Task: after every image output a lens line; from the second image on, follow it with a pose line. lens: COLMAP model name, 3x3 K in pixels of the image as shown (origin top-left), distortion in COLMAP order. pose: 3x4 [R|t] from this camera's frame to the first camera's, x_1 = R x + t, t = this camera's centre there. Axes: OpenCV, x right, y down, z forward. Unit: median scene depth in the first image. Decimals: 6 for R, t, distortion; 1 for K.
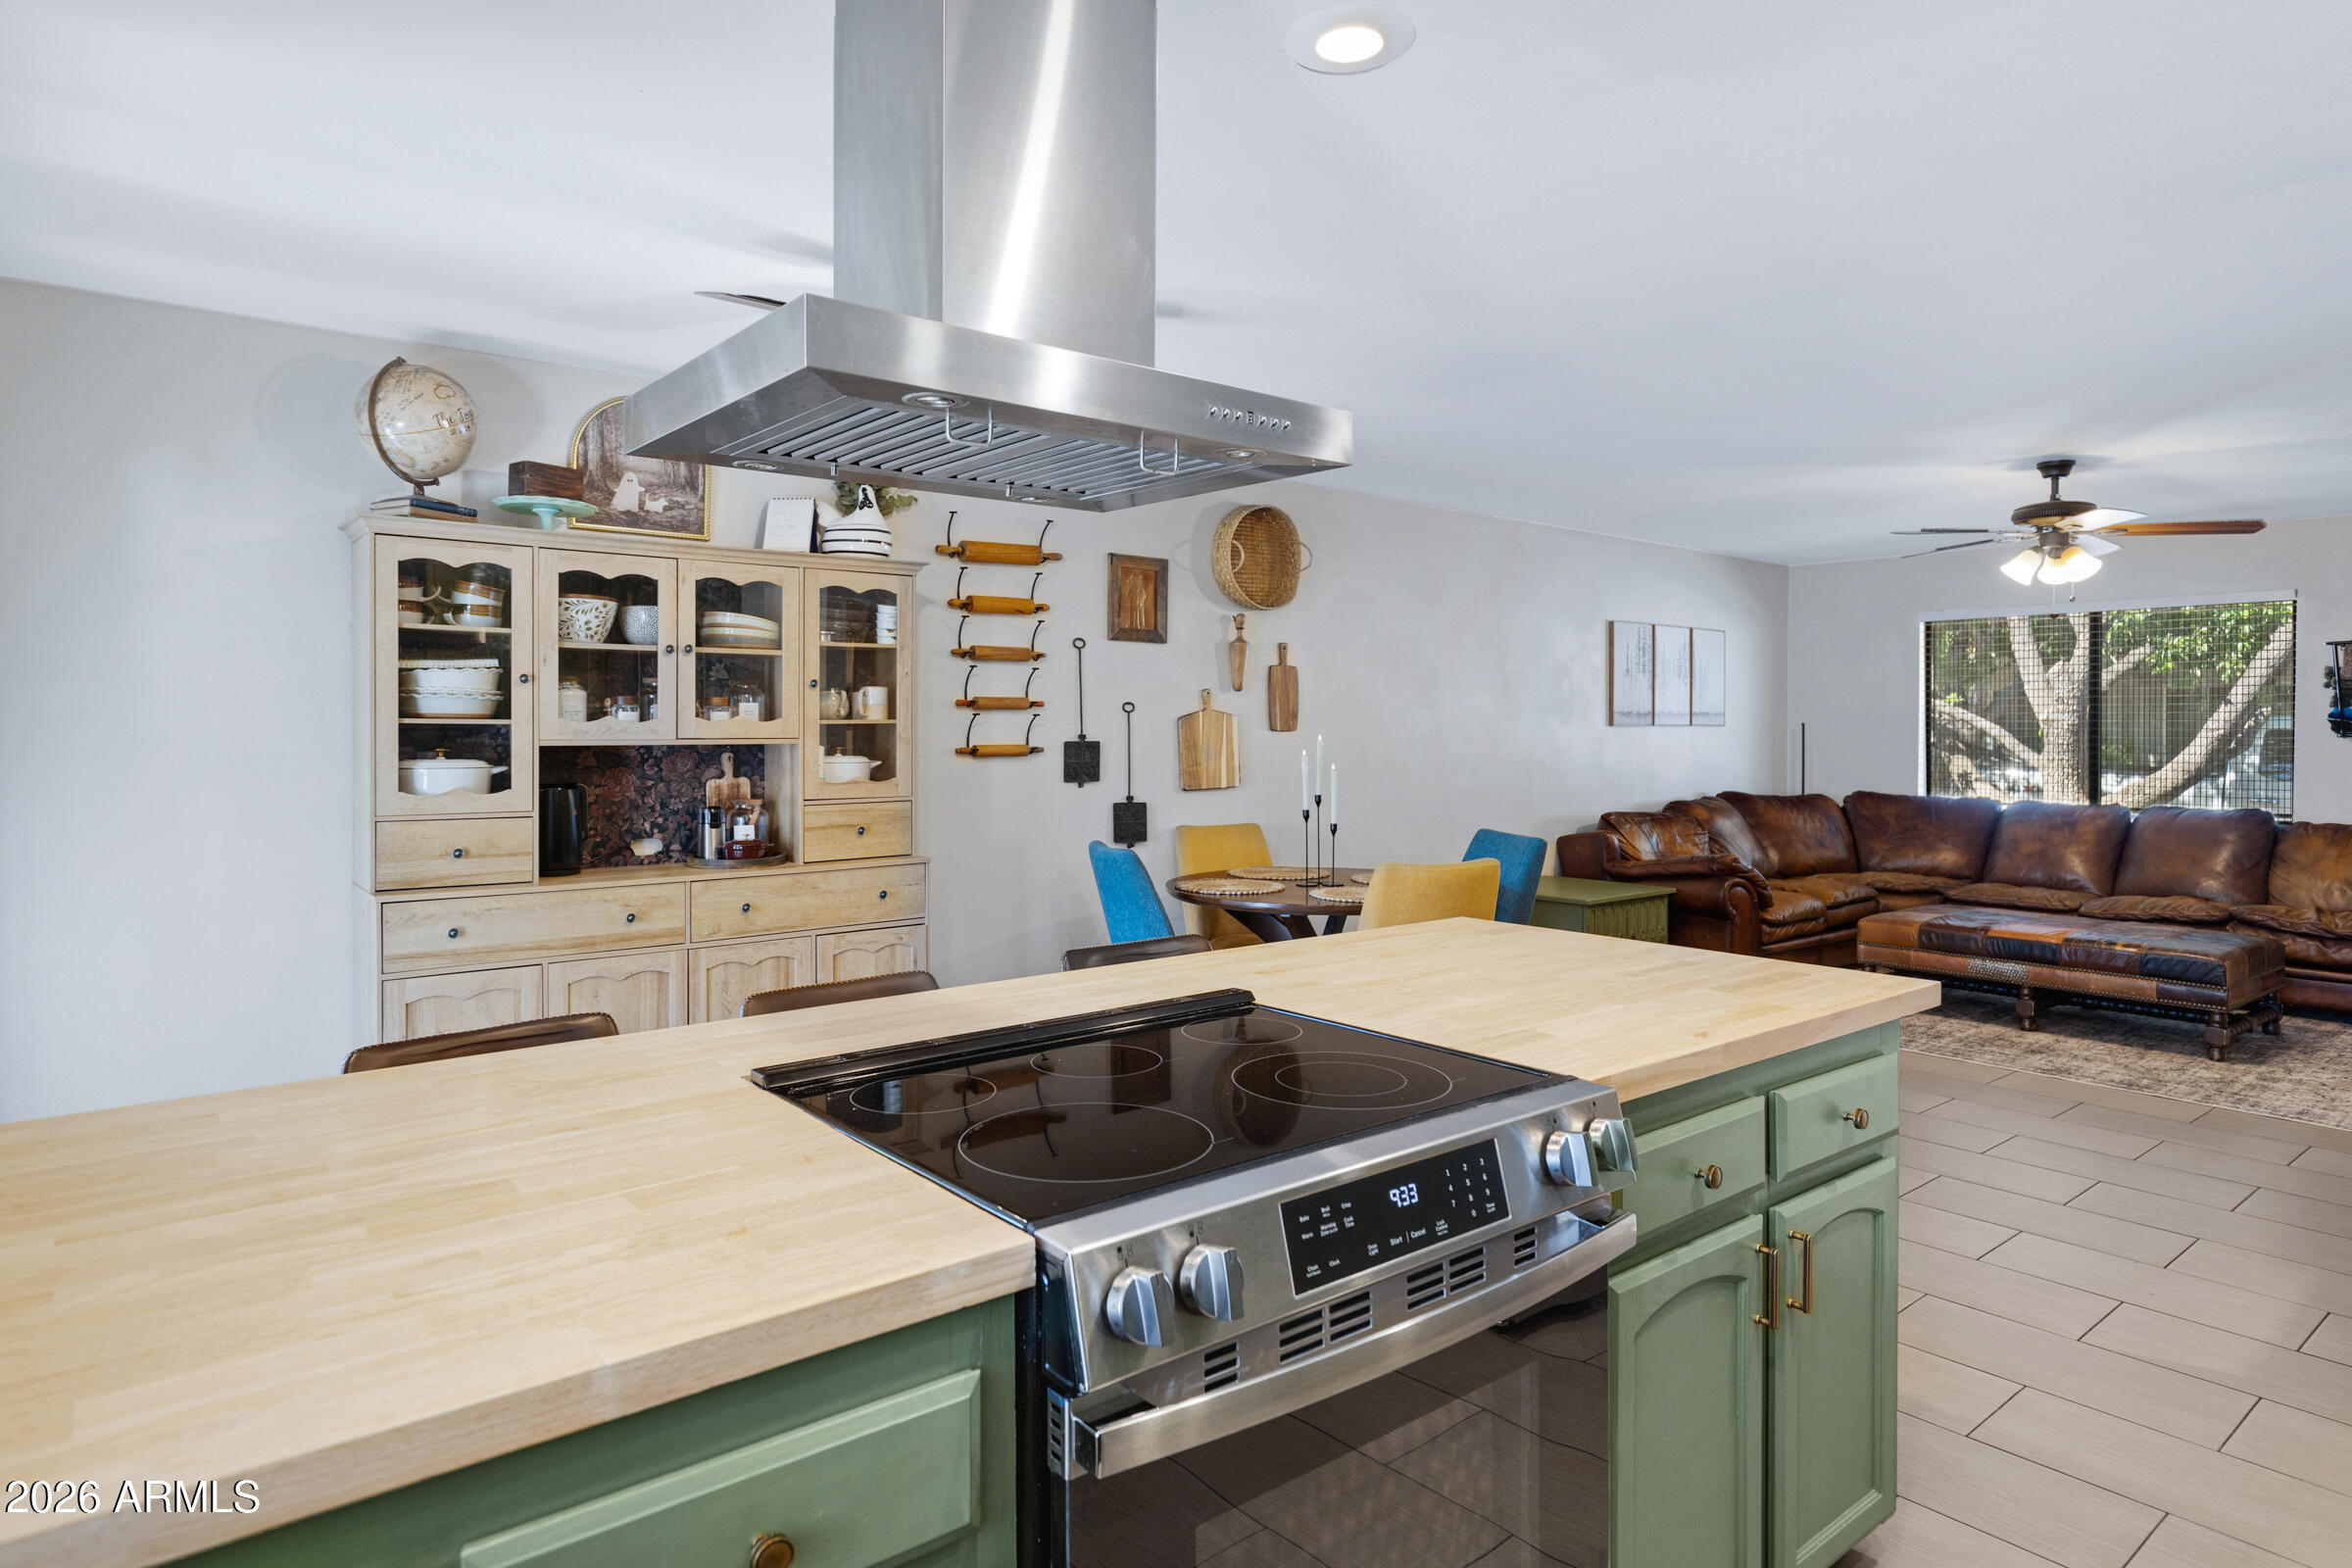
lens RADIAL K [[1335.8, 0, 1152.6], [0, 1335.8, 712.9], [0, 0, 1]] dist [0.009342, 0.000726]
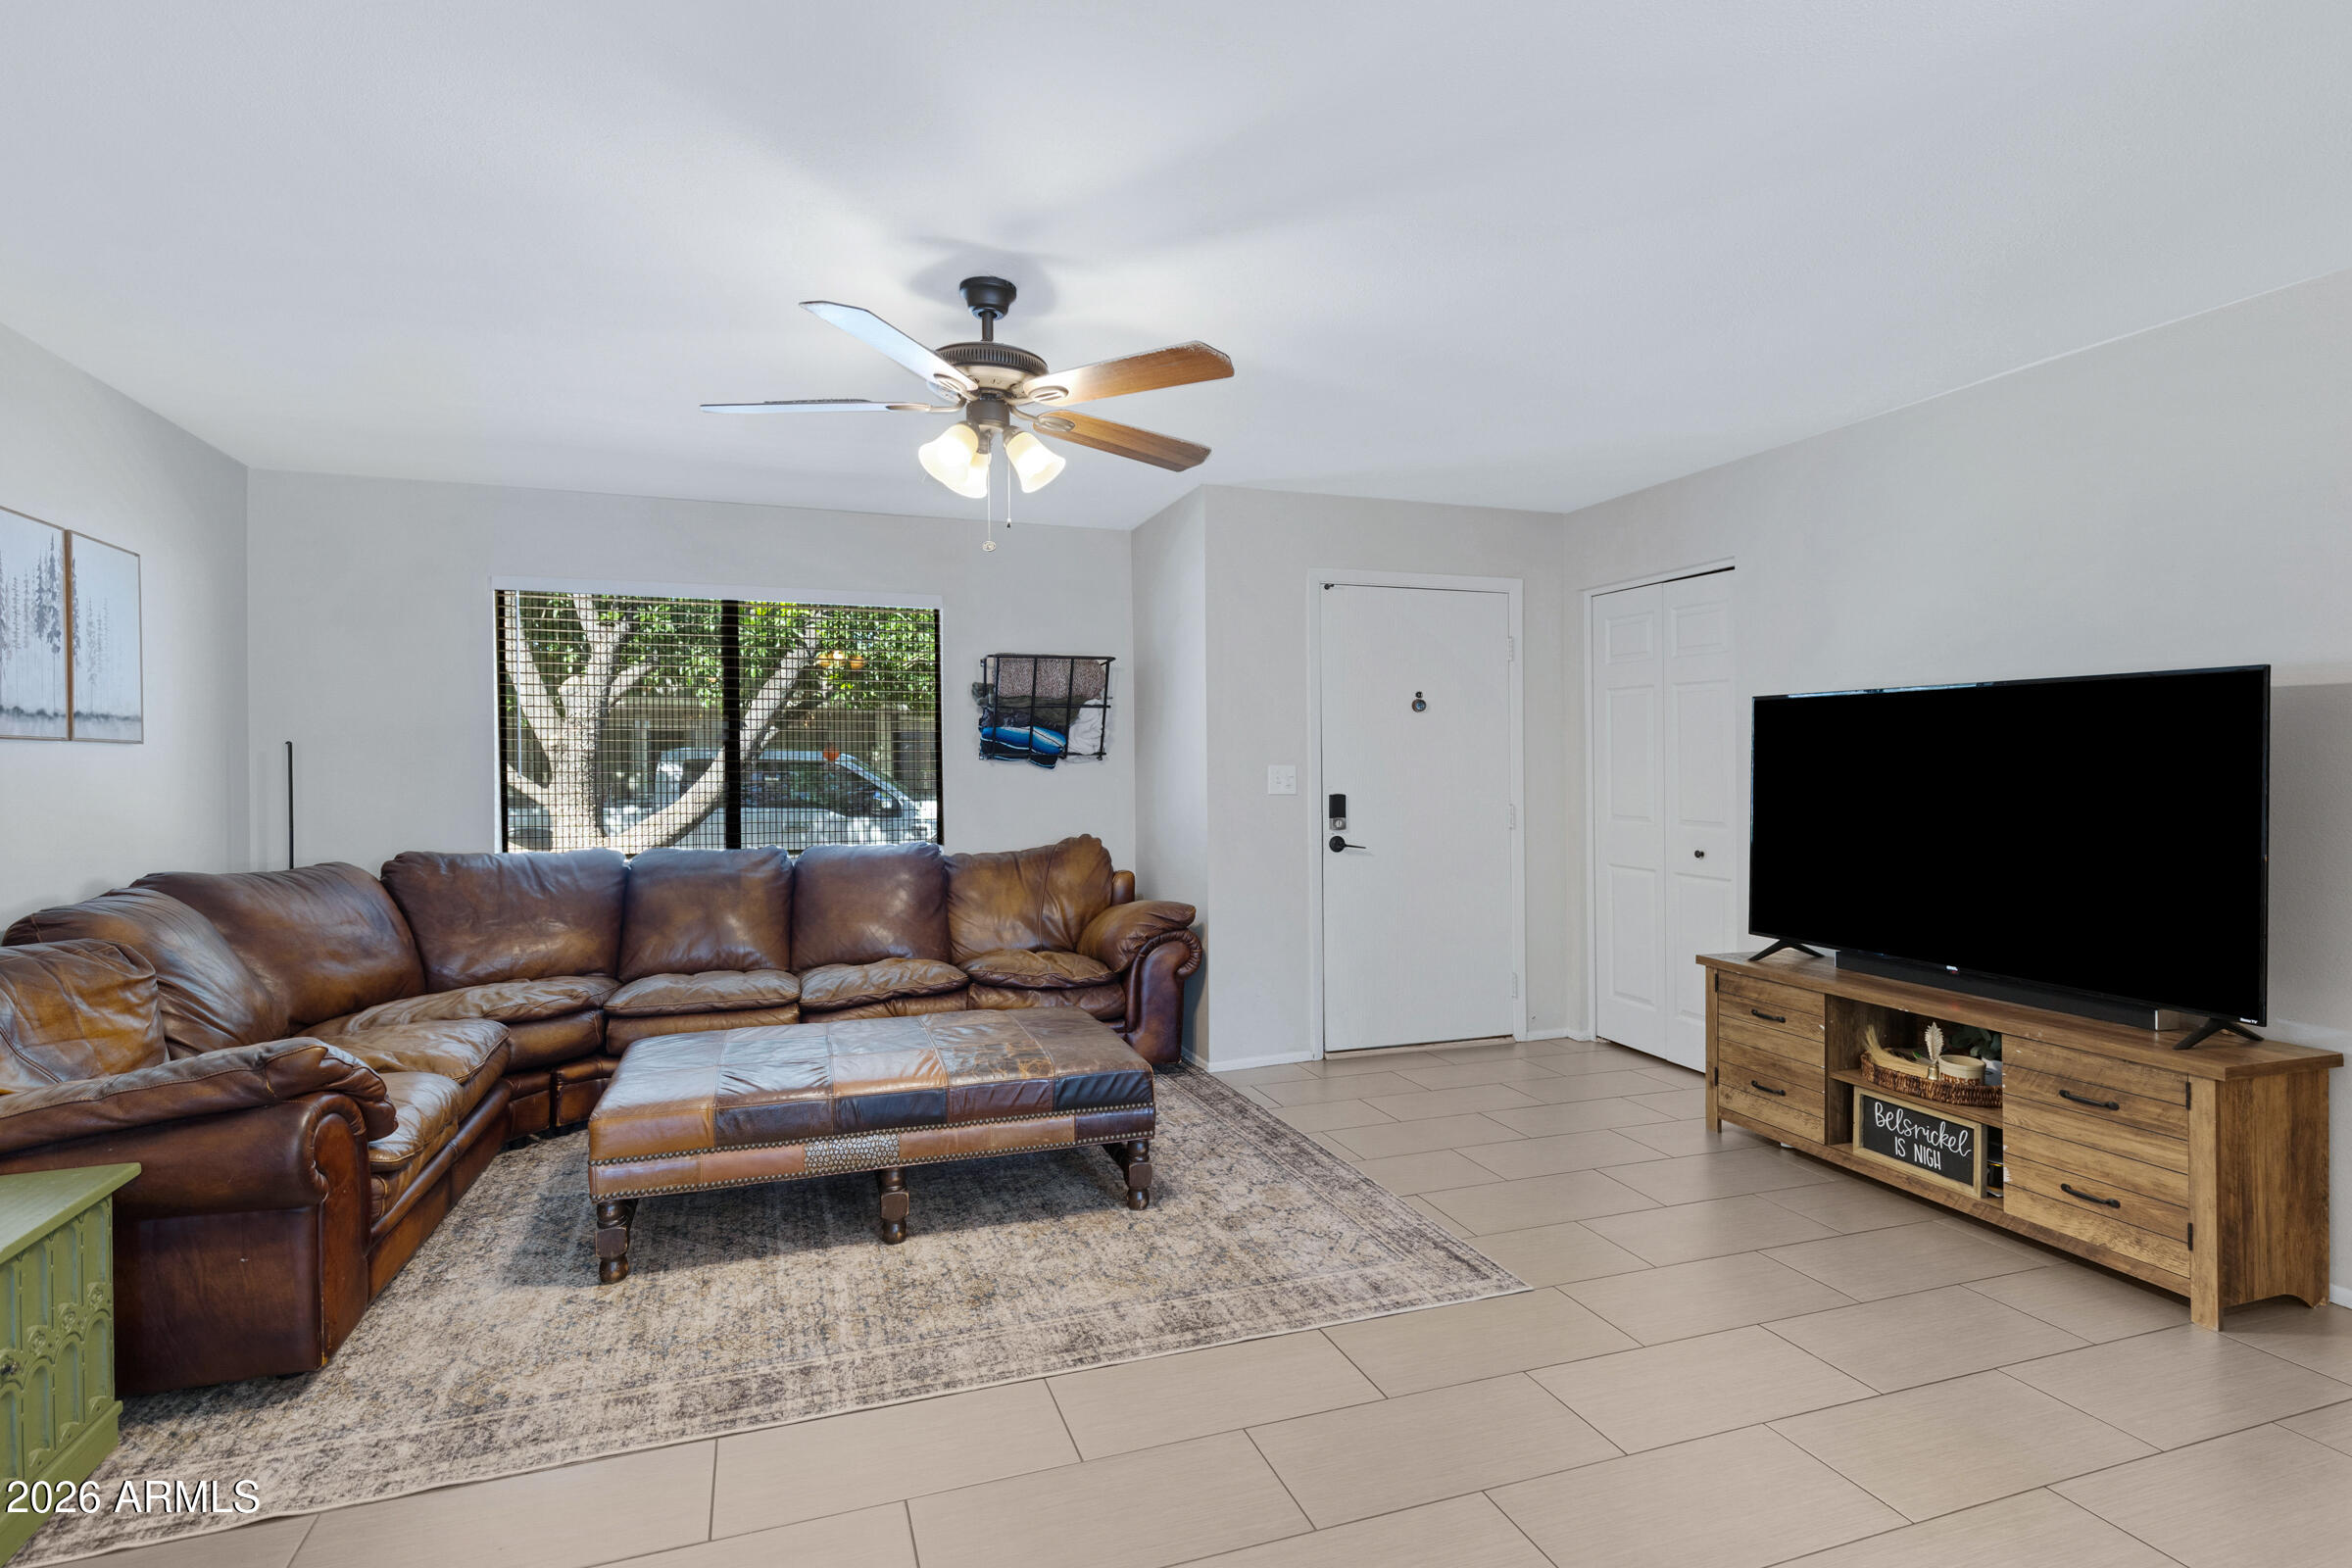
lens RADIAL K [[1149.0, 0, 1175.8], [0, 1149.0, 771.6], [0, 0, 1]] dist [0.017265, 0.000656]
pose [[0.335688, -0.007237, 0.941945, 0.157058], [-0.004117, 0.999950, 0.009150, 0.016216], [-0.941964, -0.006950, 0.335641, 0.531531]]
